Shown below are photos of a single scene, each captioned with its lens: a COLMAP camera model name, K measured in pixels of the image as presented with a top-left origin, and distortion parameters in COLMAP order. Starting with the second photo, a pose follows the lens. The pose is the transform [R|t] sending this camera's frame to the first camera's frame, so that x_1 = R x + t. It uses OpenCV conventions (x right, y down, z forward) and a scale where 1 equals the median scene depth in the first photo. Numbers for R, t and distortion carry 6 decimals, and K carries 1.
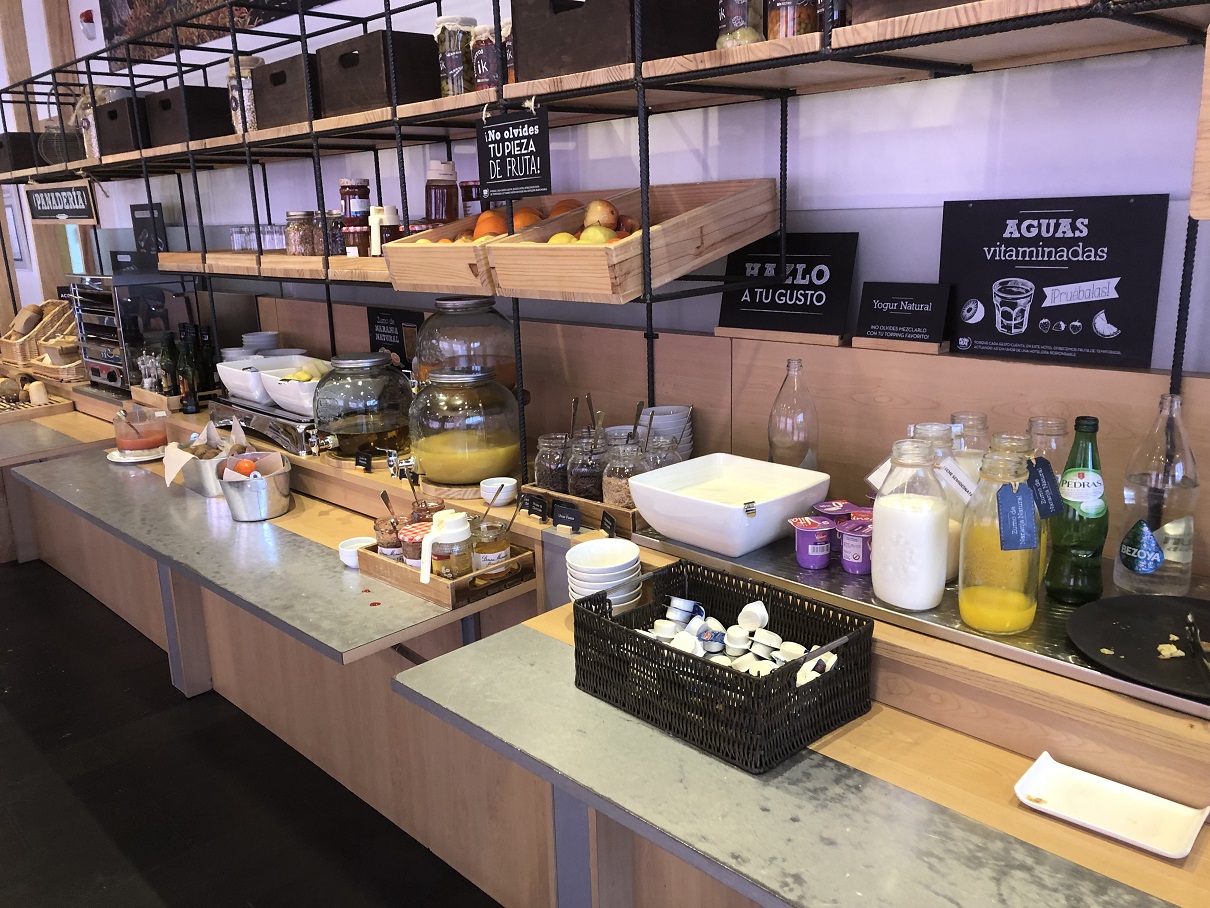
lens RADIAL K [[974.6, 0, 602.3], [0, 974.6, 402.3], [0, 0, 1]] dist [0.016648, -0.005935]
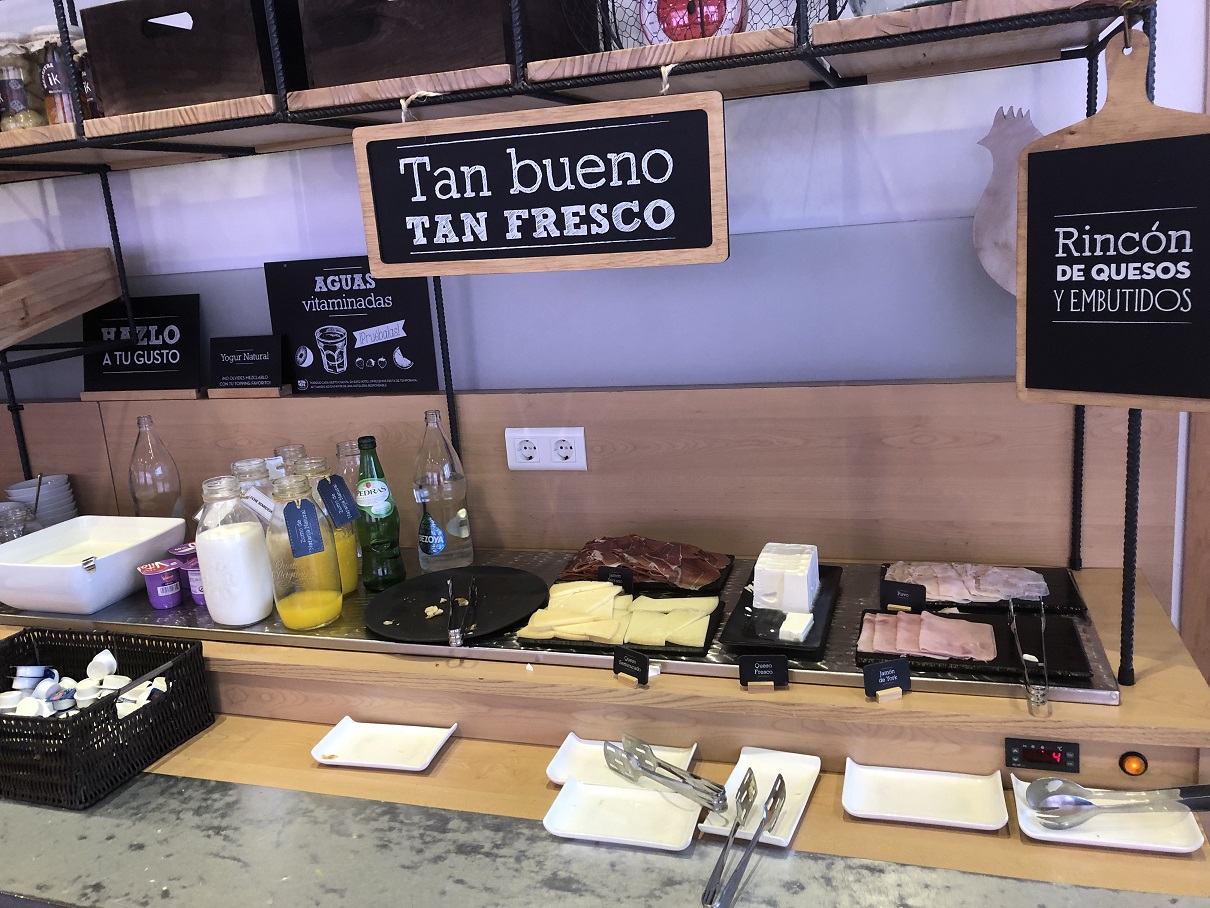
lens RADIAL K [[974.6, 0, 602.3], [0, 974.6, 402.3], [0, 0, 1]] dist [0.016648, -0.005935]
pose [[0.885124, -0.115814, 0.450713, 0.182140], [0.135176, 0.990762, -0.010879, 0.022021], [-0.445289, 0.070555, 0.892603, -0.192956]]
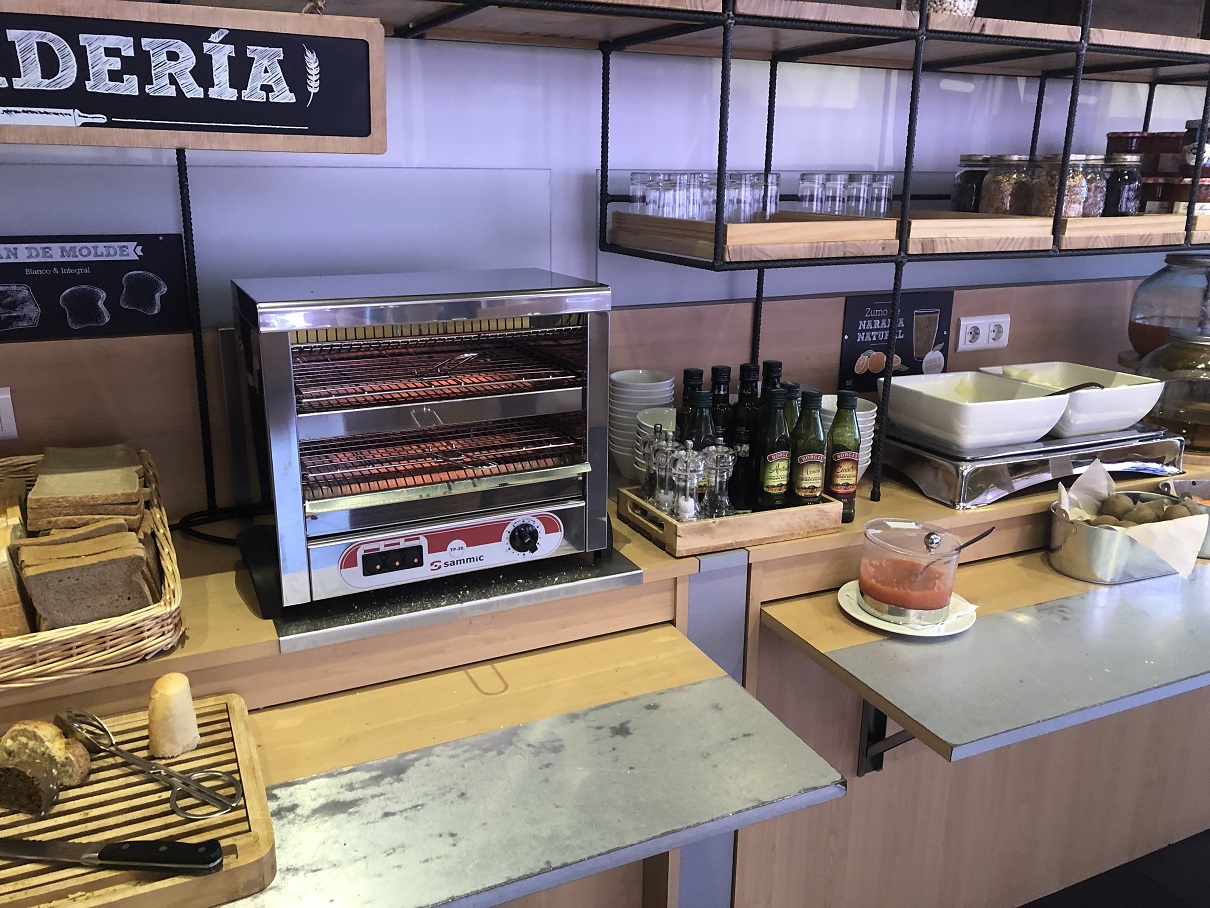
lens RADIAL K [[974.6, 0, 602.3], [0, 974.6, 402.3], [0, 0, 1]] dist [0.016648, -0.005935]
pose [[0.330372, -0.188792, 0.924777, -0.543096], [0.171213, 0.975523, 0.137987, -0.087070], [-0.928192, 0.112747, 0.354609, 0.532575]]
